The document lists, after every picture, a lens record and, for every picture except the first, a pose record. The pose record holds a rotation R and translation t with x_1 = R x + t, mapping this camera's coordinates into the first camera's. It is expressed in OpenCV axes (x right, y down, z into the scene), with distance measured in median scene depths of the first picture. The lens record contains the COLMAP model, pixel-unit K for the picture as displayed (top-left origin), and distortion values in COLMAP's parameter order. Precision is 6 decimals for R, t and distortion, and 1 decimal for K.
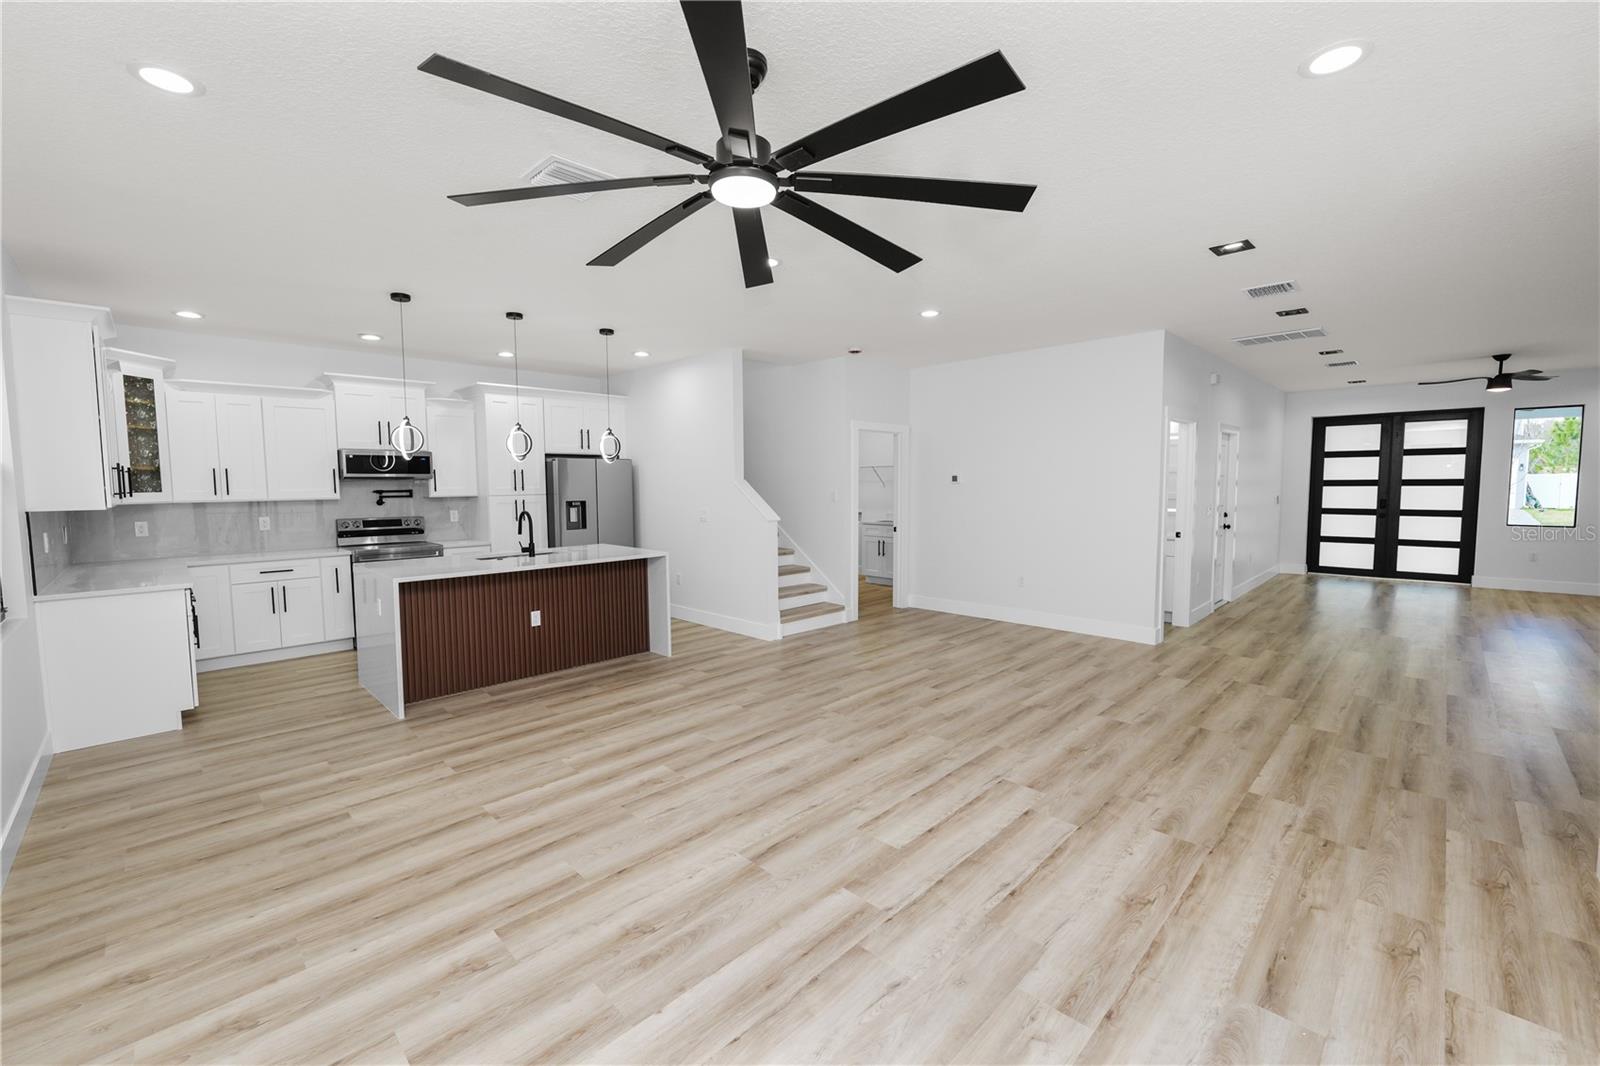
lens RADIAL K [[651.5, 0, 799.3], [0, 651.5, 528.3], [0, 0, 1]] dist [-0.013527, 0.001381]
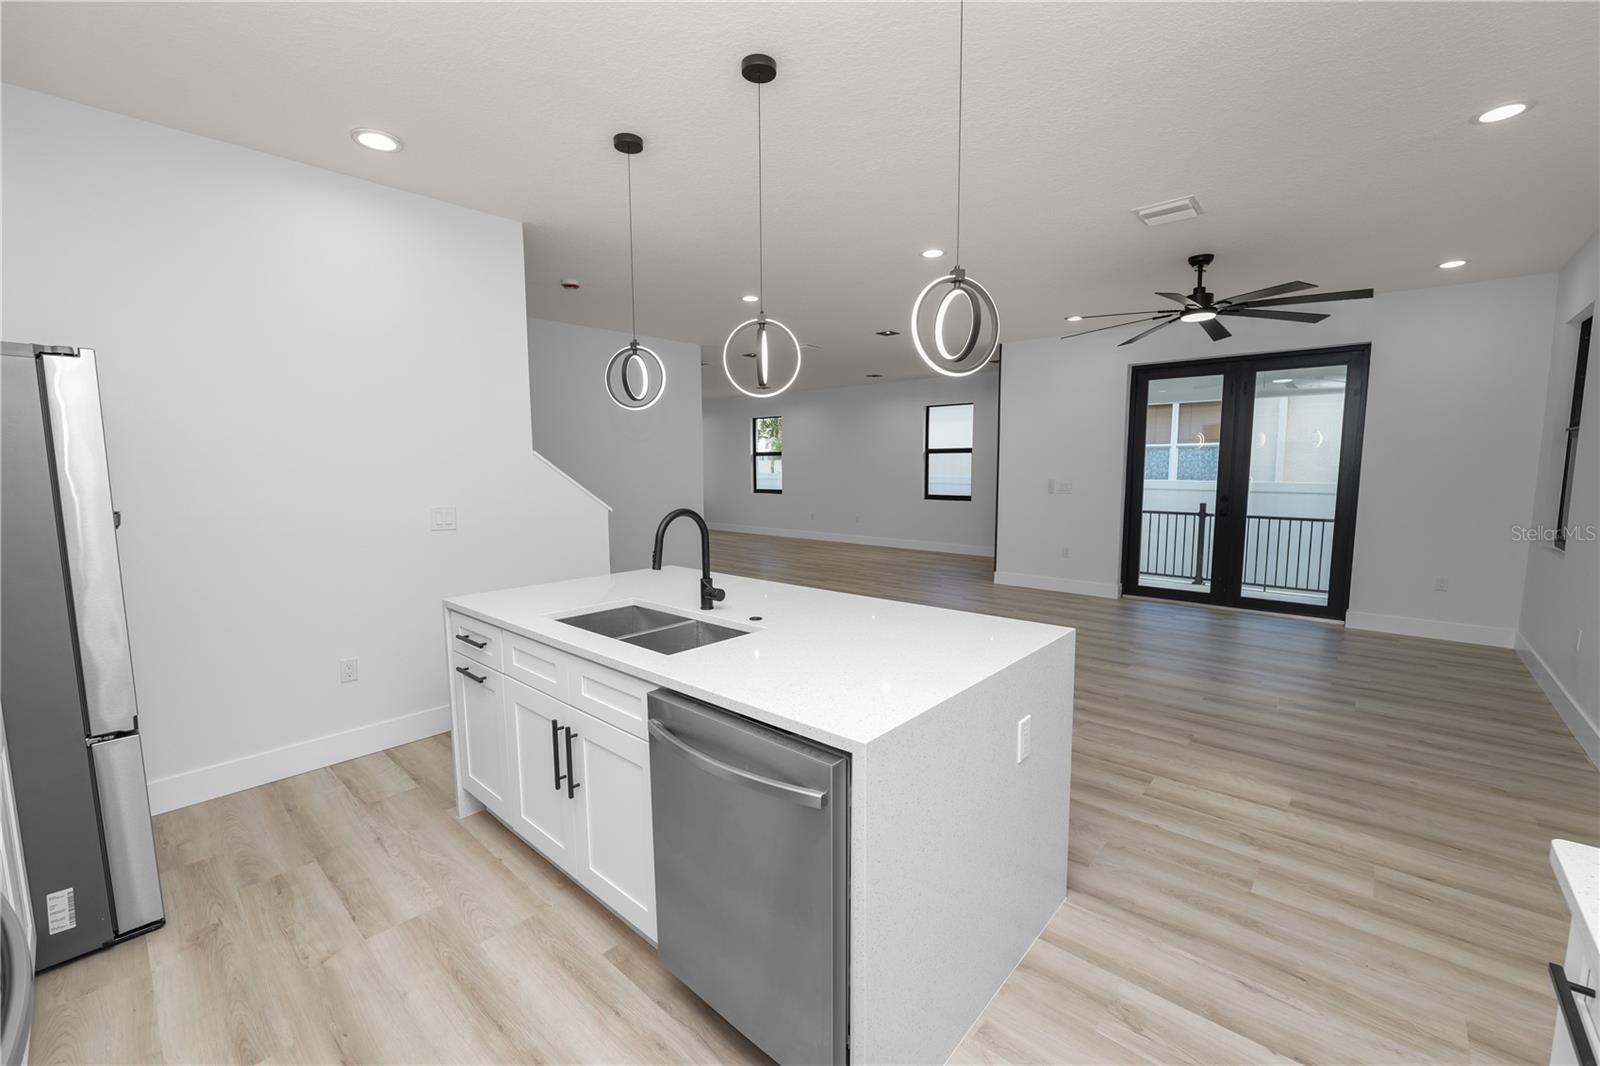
lens RADIAL K [[651.5, 0, 797.3], [0, 651.5, 533.6], [0, 0, 1]] dist [-0.013527, 0.001381]
pose [[-0.050972, -0.097925, 0.993888, -0.909174], [0.079016, 0.991666, 0.101758, -0.052388], [-0.995569, 0.083720, -0.042809, 1.008784]]
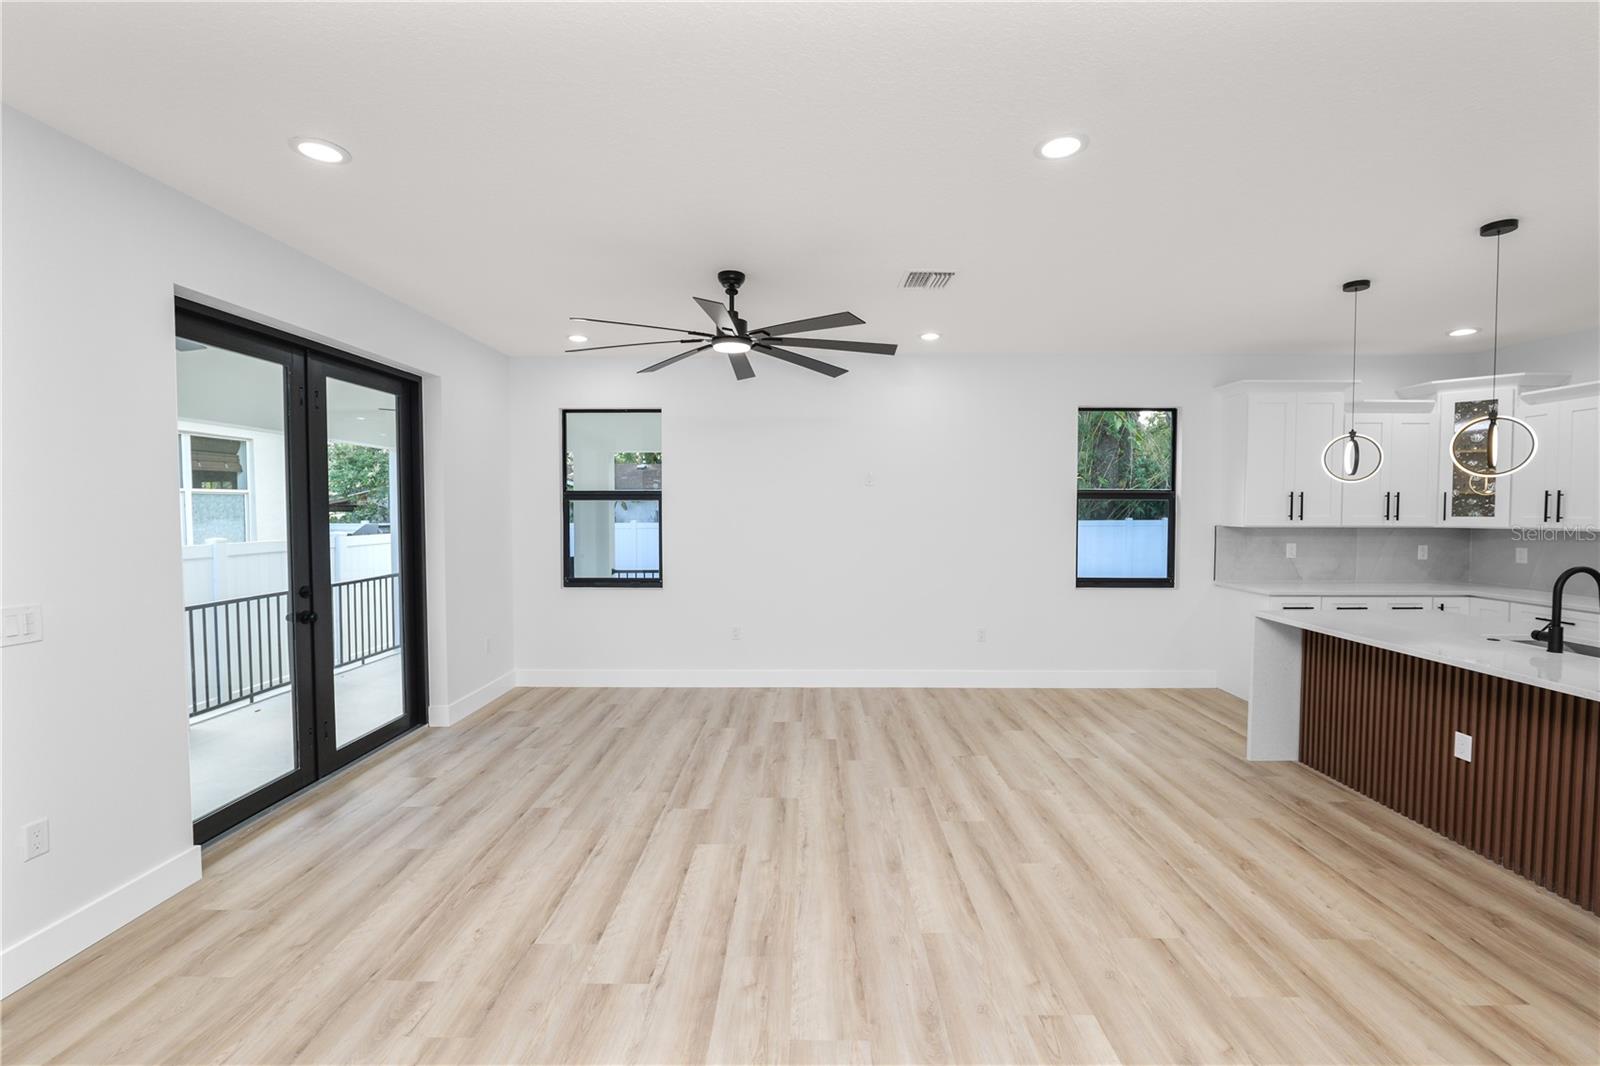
lens RADIAL K [[651.5, 0, 803.2], [0, 651.5, 528.1], [0, 0, 1]] dist [-0.013527, 0.001381]
pose [[-0.714515, 0.031044, -0.698931, 0.415267], [-0.045362, 0.994857, 0.090562, -0.081479], [0.698148, 0.096413, -0.709433, 0.987272]]
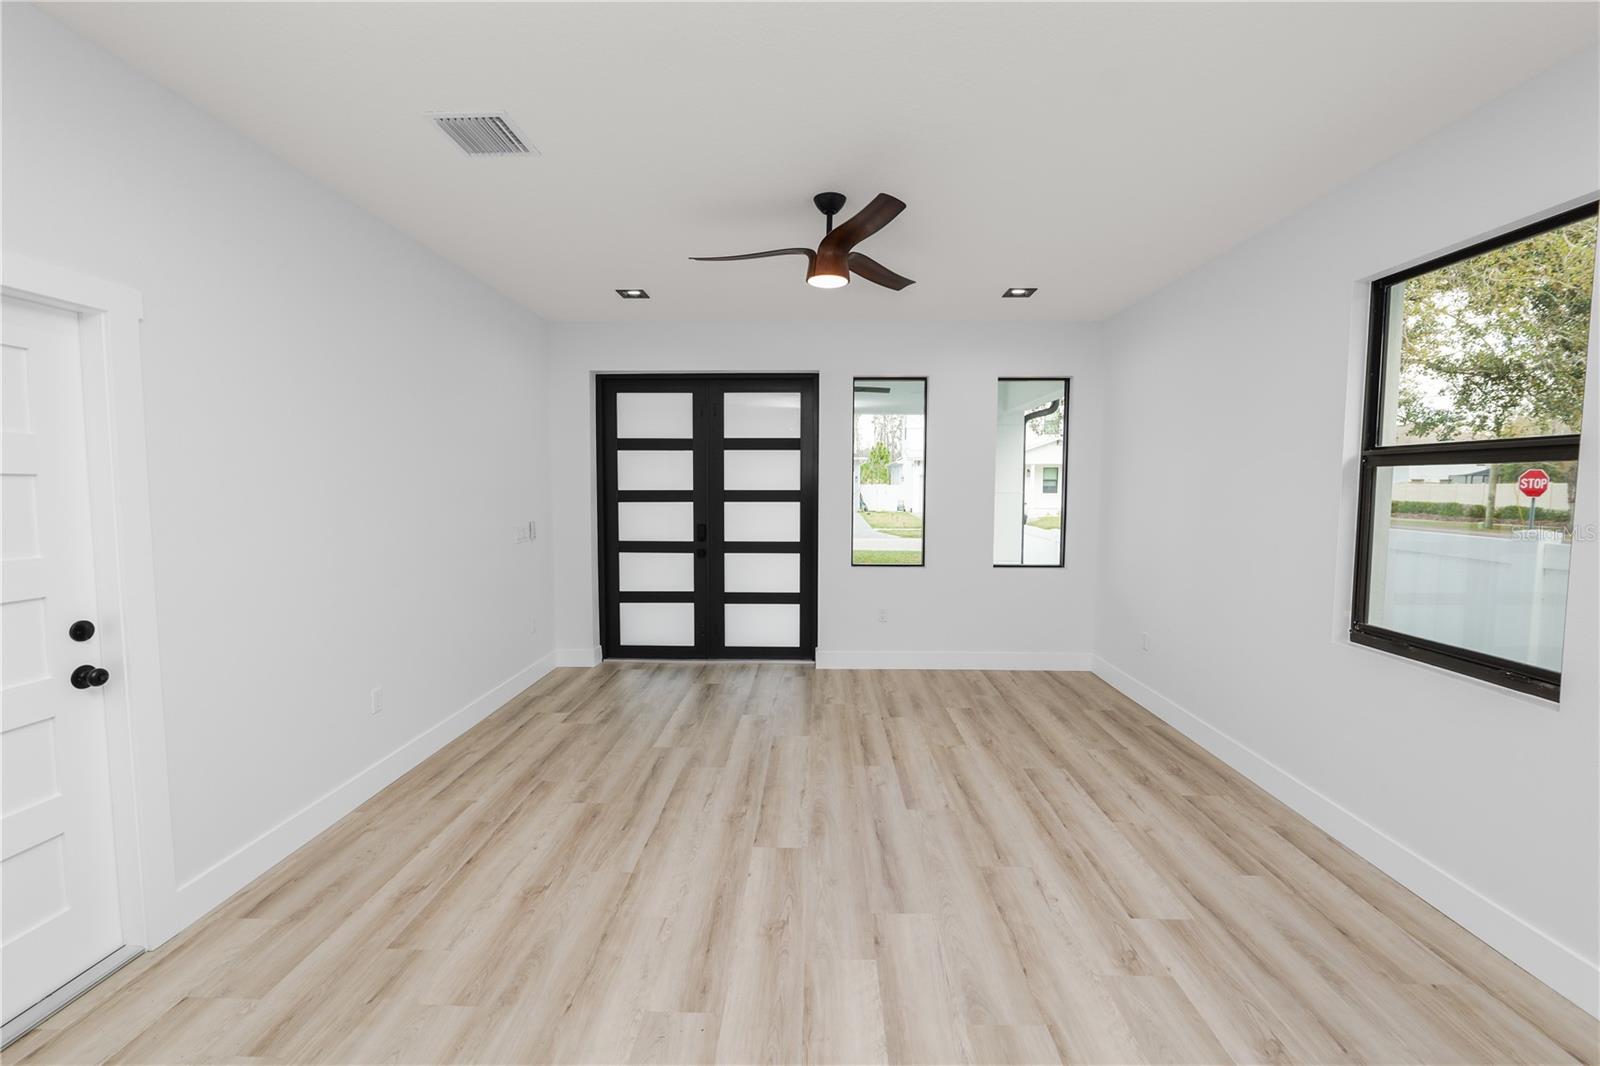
lens RADIAL K [[651.5, 0, 803.6], [0, 651.5, 528.9], [0, 0, 1]] dist [-0.013527, 0.001381]
pose [[0.722181, -0.035521, 0.690791, 1.080205], [0.040939, 0.999125, 0.008577, -0.080660], [-0.690491, 0.022086, 0.723003, 0.979654]]
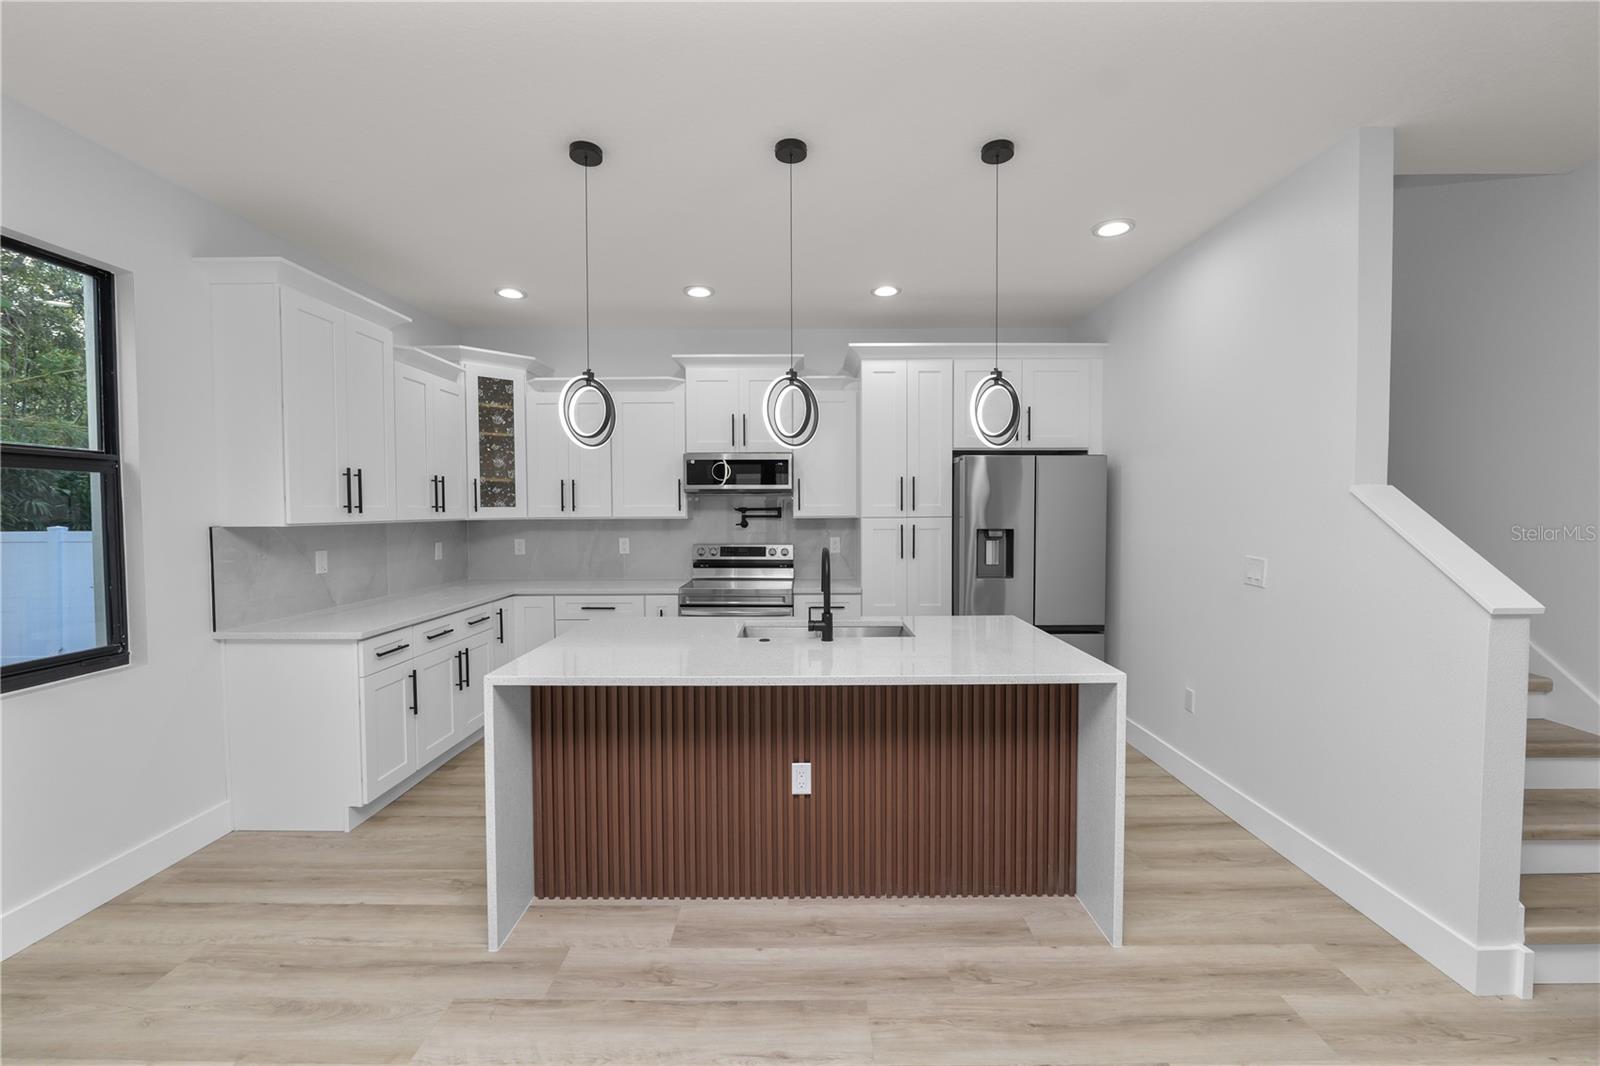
lens RADIAL K [[651.5, 0, 803.4], [0, 651.5, 531.0], [0, 0, 1]] dist [-0.013527, 0.001381]
pose [[0.704705, 0.030044, -0.708864, -0.076611], [-0.052993, 0.998541, -0.010360, -0.035958], [0.707519, 0.044866, 0.705269, 0.667727]]
